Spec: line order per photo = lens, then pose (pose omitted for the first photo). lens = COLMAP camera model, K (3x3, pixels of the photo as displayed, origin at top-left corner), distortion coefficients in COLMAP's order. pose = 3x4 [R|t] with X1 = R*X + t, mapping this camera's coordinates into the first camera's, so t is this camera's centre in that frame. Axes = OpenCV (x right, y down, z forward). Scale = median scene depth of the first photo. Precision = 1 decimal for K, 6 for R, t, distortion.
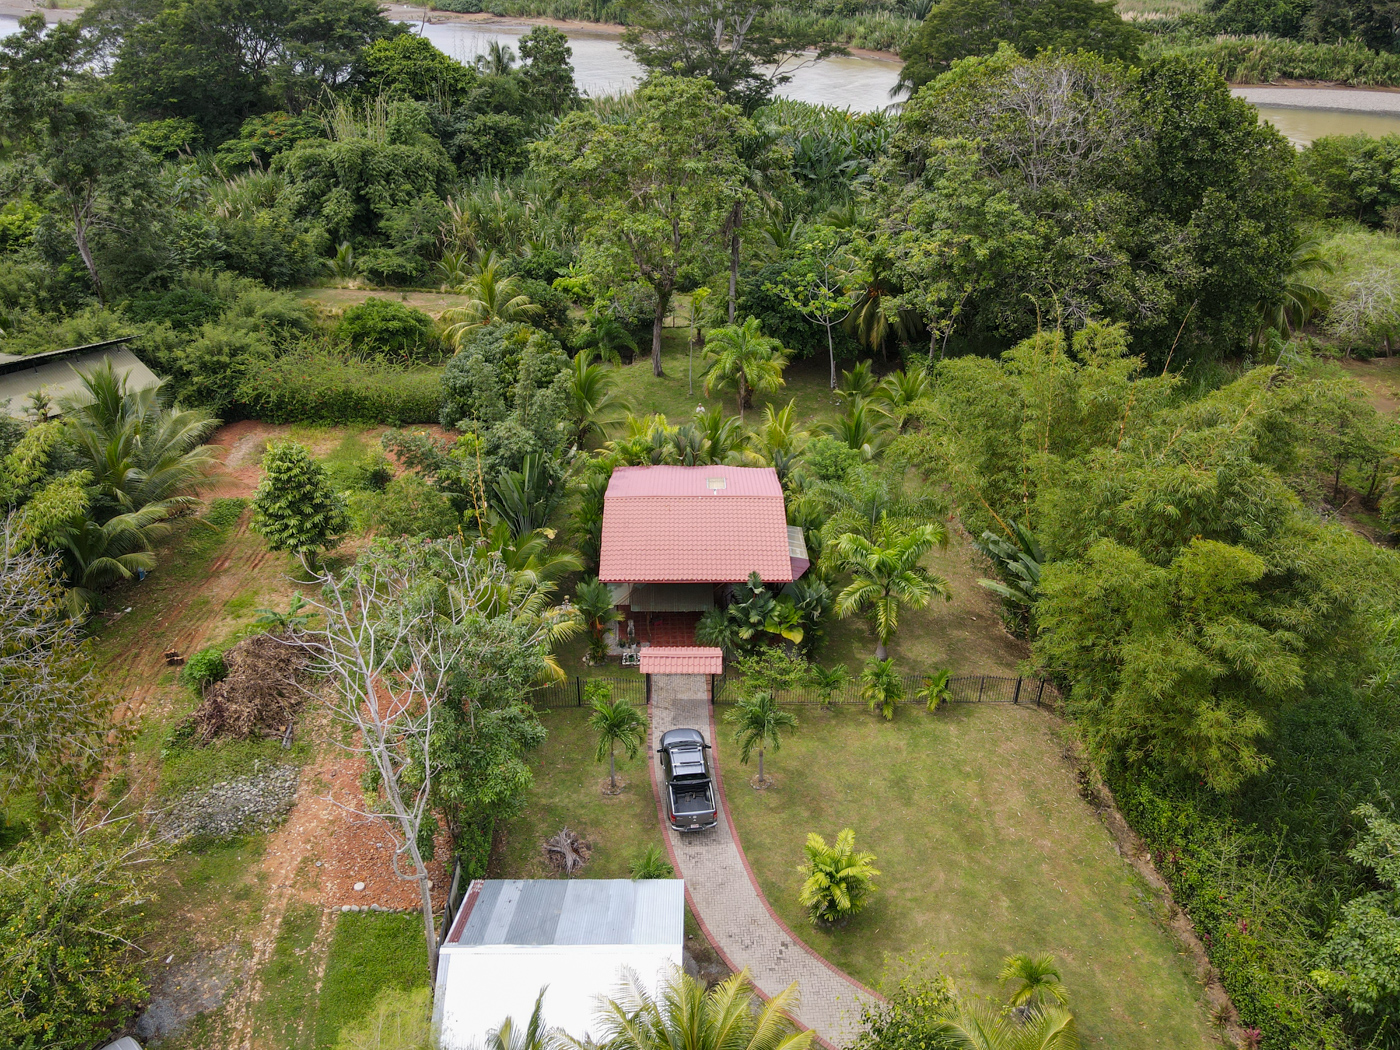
lens RADIAL K [[1020.9, 0, 697.9], [0, 1020.9, 523.3], [0, 0, 1]] dist [0.014914, 0.006271]
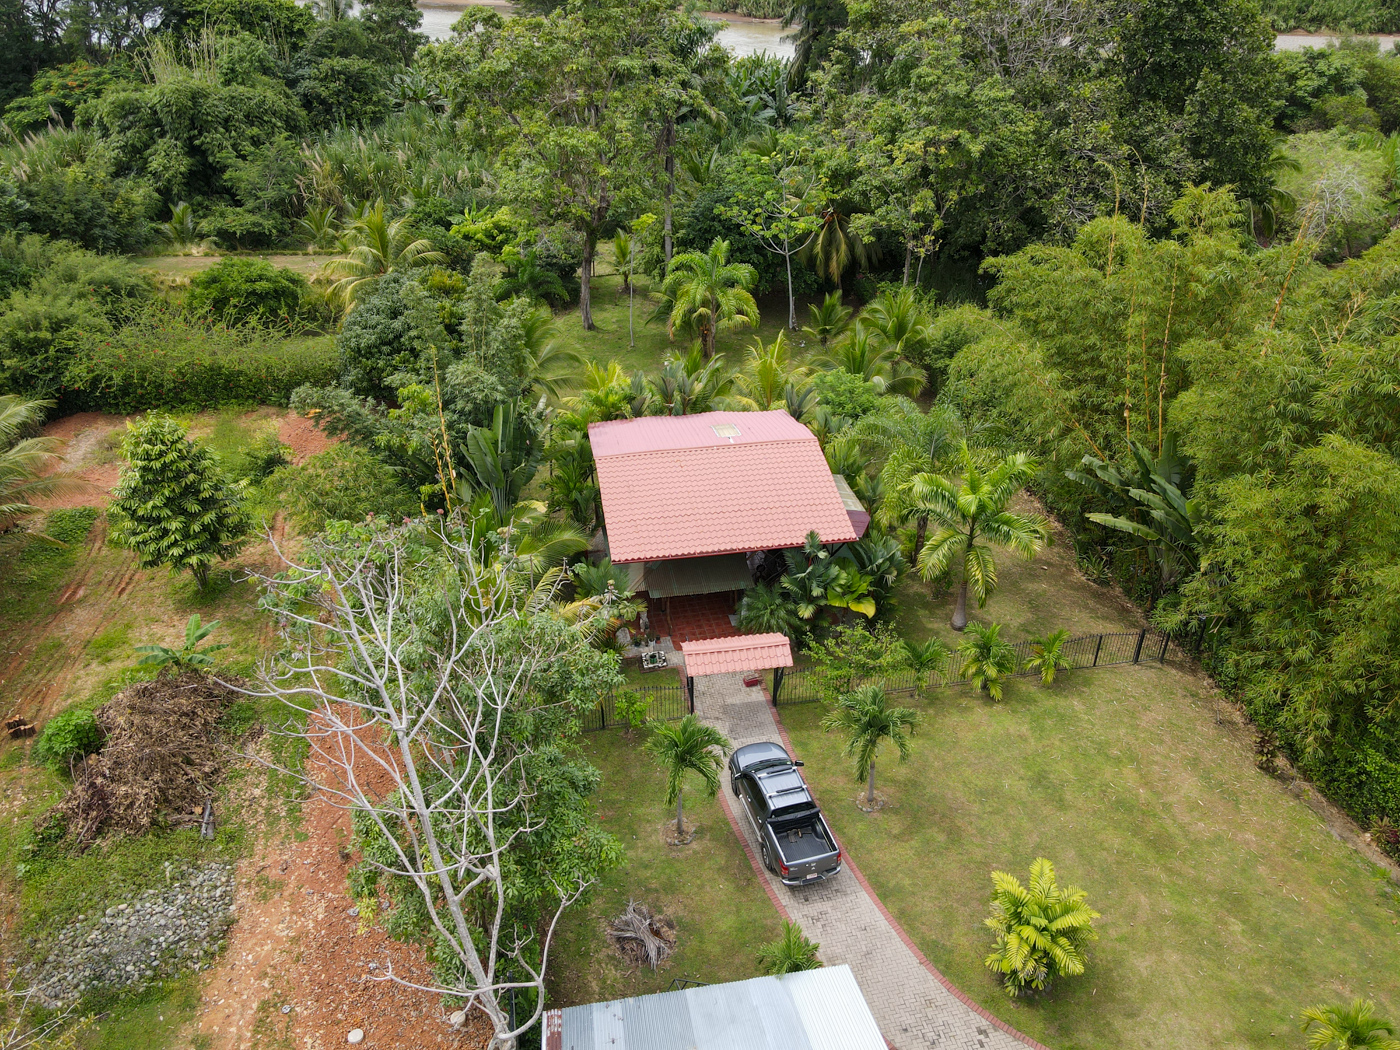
lens RADIAL K [[1020.9, 0, 696.4], [0, 1020.9, 524.1], [0, 0, 1]] dist [0.014914, 0.006271]
pose [[0.987295, -0.089901, 0.131020, -0.124541], [0.088504, 0.995940, 0.016464, 0.019928], [-0.131968, -0.004659, 0.991243, 0.223975]]
